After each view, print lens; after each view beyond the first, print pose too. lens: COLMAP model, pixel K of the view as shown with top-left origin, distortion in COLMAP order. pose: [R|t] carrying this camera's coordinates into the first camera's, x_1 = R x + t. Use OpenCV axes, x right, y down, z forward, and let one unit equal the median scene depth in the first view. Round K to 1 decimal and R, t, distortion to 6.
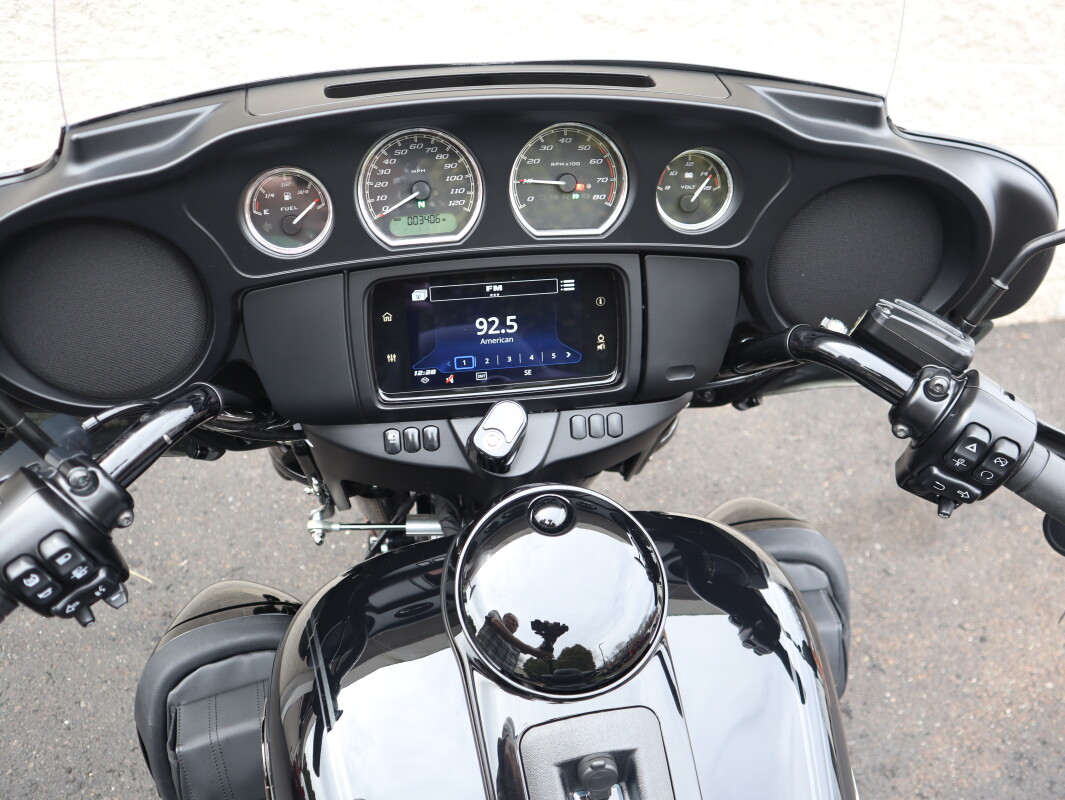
lens RADIAL K [[836.3, 0, 531.6], [0, 836.3, 398.7], [0, 0, 1]] dist [-0.119249, 0.078844]
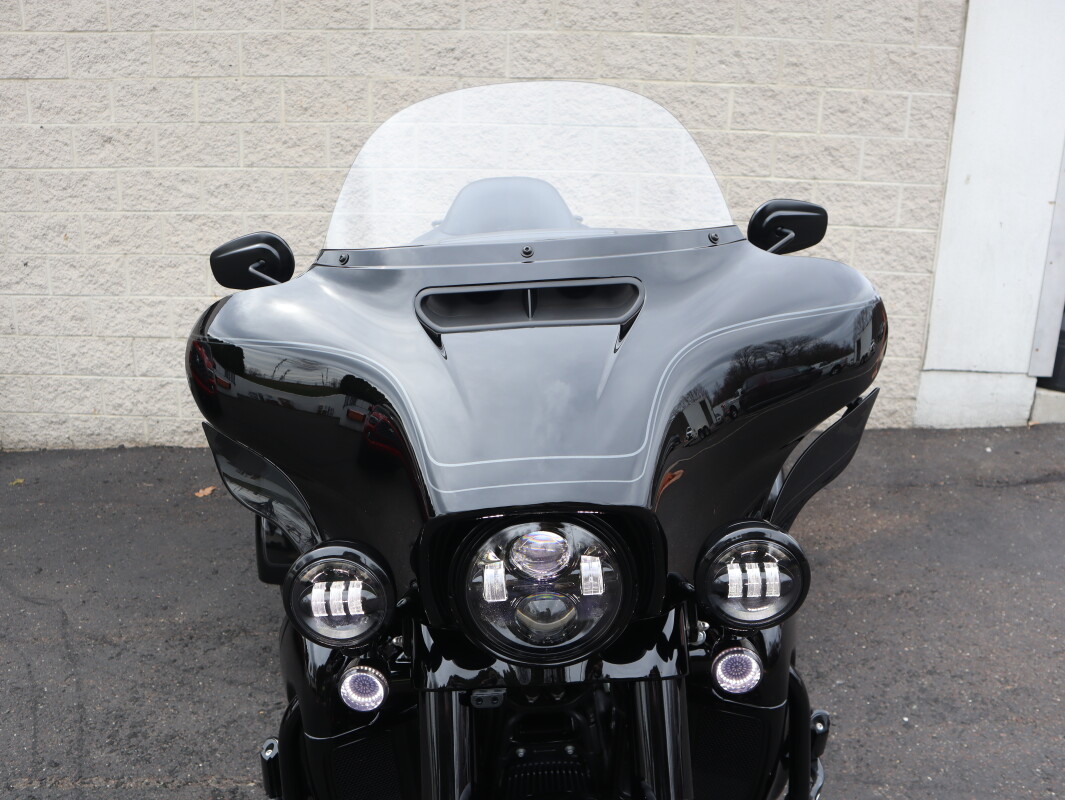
lens RADIAL K [[836.3, 0, 530.6], [0, 836.3, 400.9], [0, 0, 1]] dist [-0.119249, 0.078844]
pose [[0.977810, 0.025341, -0.207955, 0.886169], [-0.104467, 0.919412, -0.379167, 1.942420], [0.181587, 0.392478, 0.901658, -2.177071]]
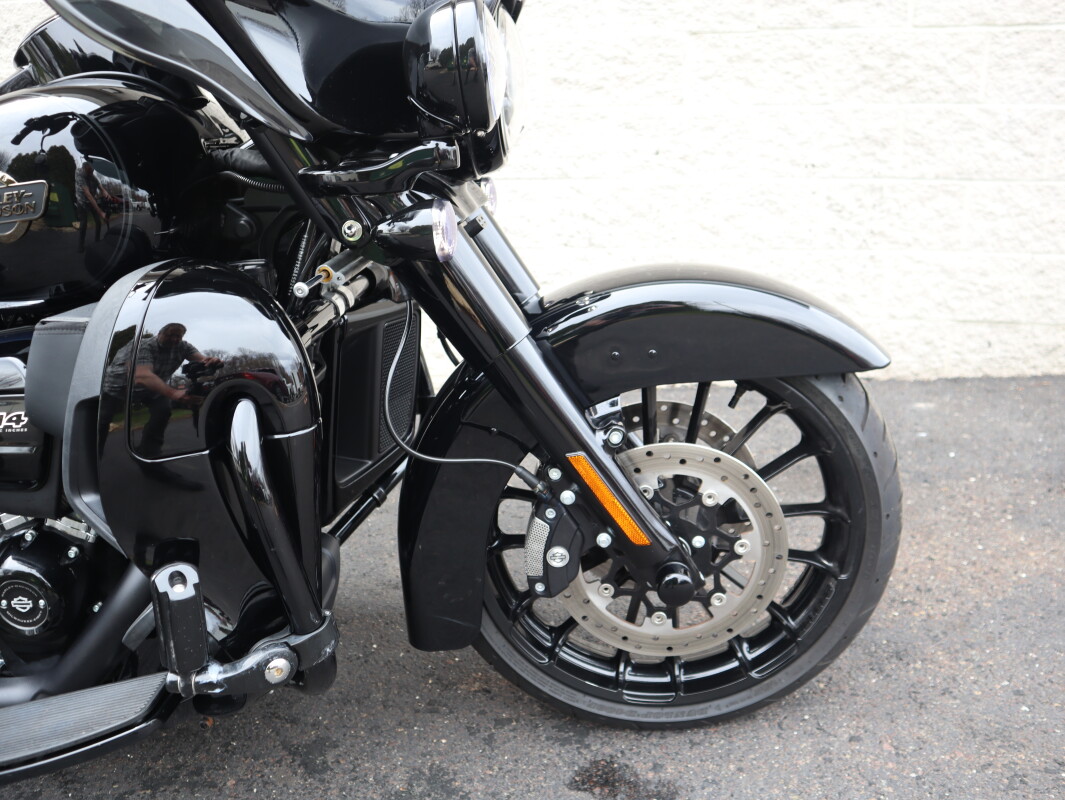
lens RADIAL K [[836.3, 0, 531.7], [0, 836.3, 399.4], [0, 0, 1]] dist [-0.119249, 0.078844]
pose [[0.939981, 0.033881, -0.339542, 1.273256], [-0.148529, 0.936473, -0.317739, 1.179351], [0.307206, 0.349100, 0.885298, -0.110750]]
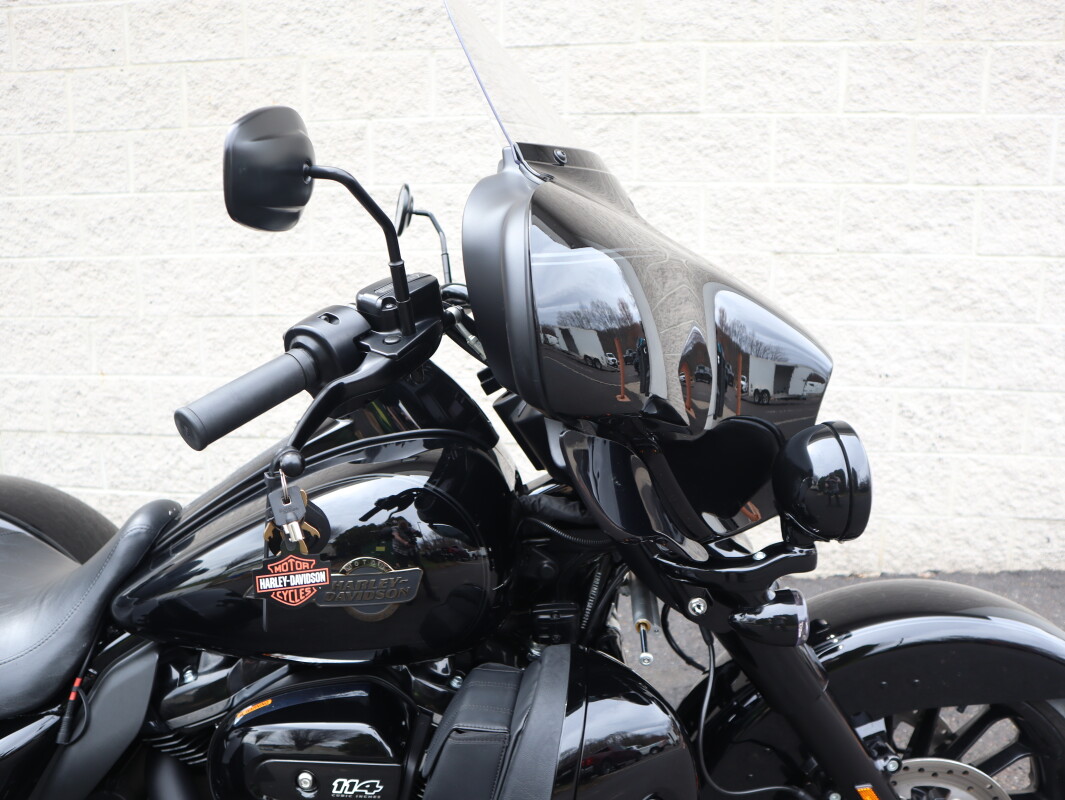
lens RADIAL K [[836.3, 0, 530.9], [0, 836.3, 402.7], [0, 0, 1]] dist [-0.119249, 0.078844]
pose [[0.956250, 0.003328, -0.292532, 0.748860], [-0.136001, 0.890373, -0.434441, 0.926625], [0.259017, 0.455219, 0.851872, -0.534537]]
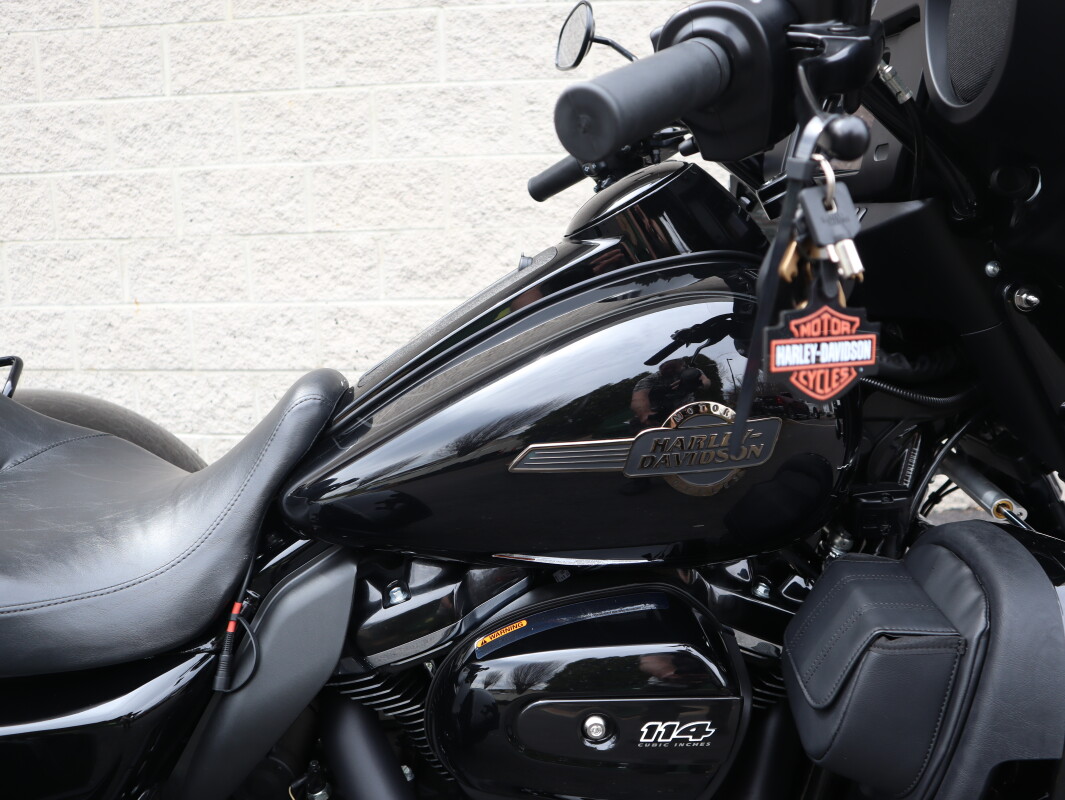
lens RADIAL K [[836.3, 0, 532.9], [0, 836.3, 400.5], [0, 0, 1]] dist [-0.119249, 0.078844]
pose [[0.961077, -0.001045, -0.276278, 0.231396], [-0.115859, 0.906292, -0.406462, 0.998369], [0.250813, 0.422651, 0.870896, -0.244724]]
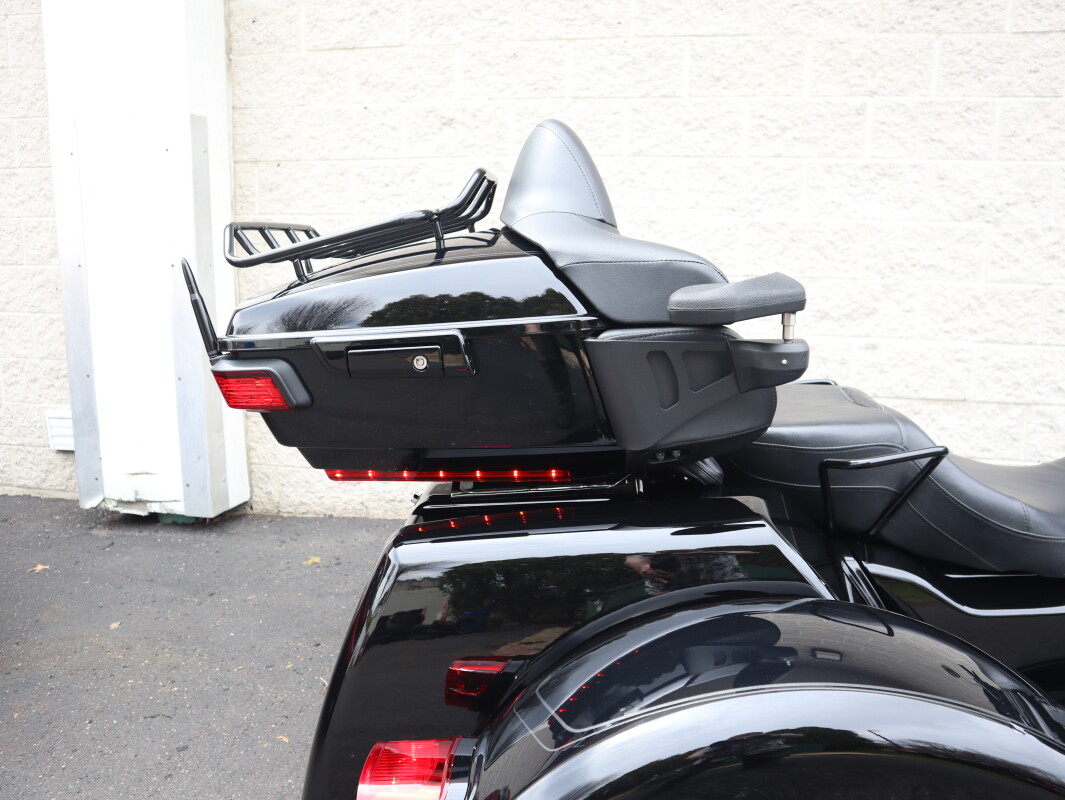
lens RADIAL K [[836.3, 0, 532.3], [0, 836.3, 399.1], [0, 0, 1]] dist [-0.119249, 0.078844]
pose [[0.929853, 0.036684, -0.366098, -1.042073], [-0.197782, 0.888865, -0.413280, 1.537145], [0.310251, 0.456698, 0.833770, -1.269523]]
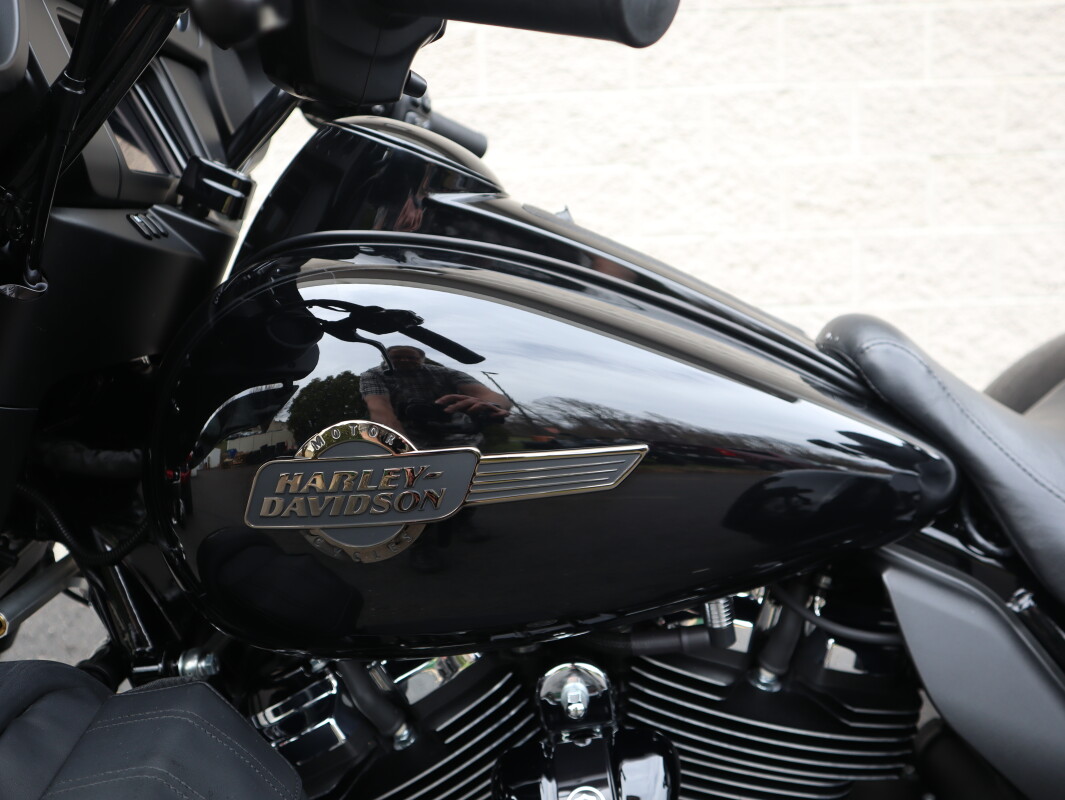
lens RADIAL K [[836.3, 0, 532.5], [0, 836.3, 400.7], [0, 0, 1]] dist [-0.119249, 0.078844]
pose [[0.972660, -0.054989, -0.225630, -0.165562], [-0.057128, 0.885054, -0.461970, 1.108197], [0.225098, 0.462230, 0.857715, -0.208095]]
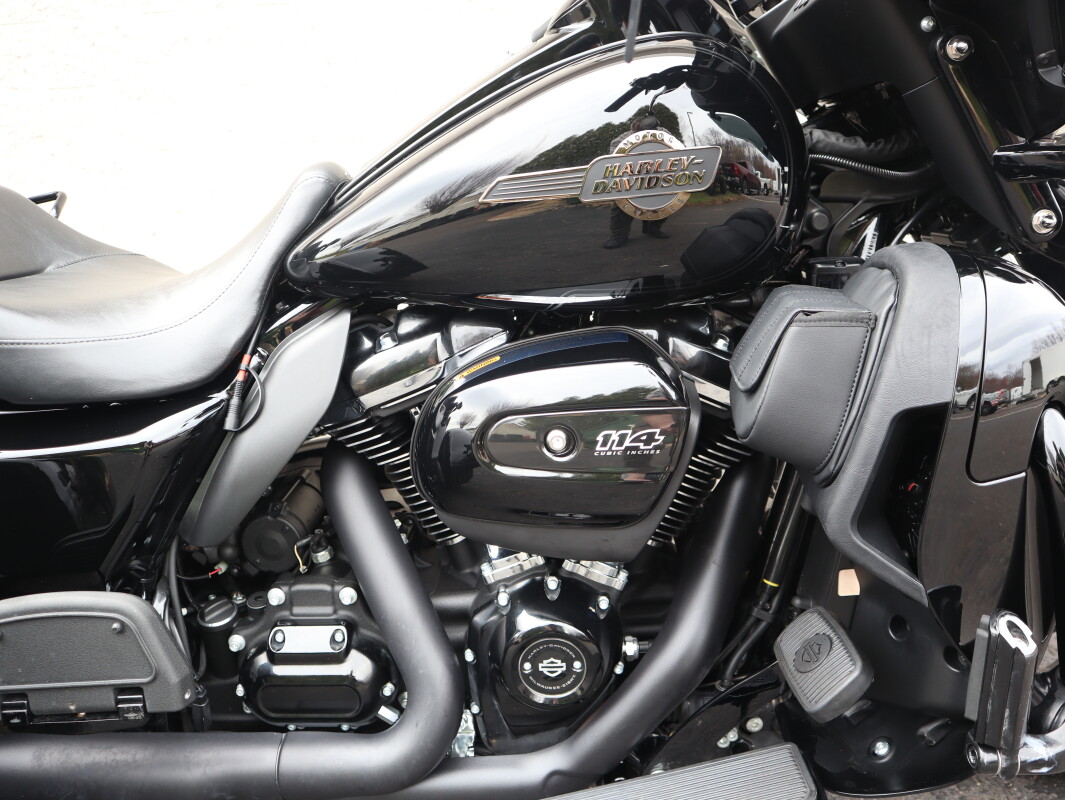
lens RADIAL K [[836.3, 0, 534.7], [0, 836.3, 399.7], [0, 0, 1]] dist [-0.119249, 0.078844]
pose [[0.945344, 0.019153, -0.325513, 0.351941], [-0.143680, 0.920605, -0.363102, 1.277443], [0.292714, 0.390026, 0.873039, -0.201115]]
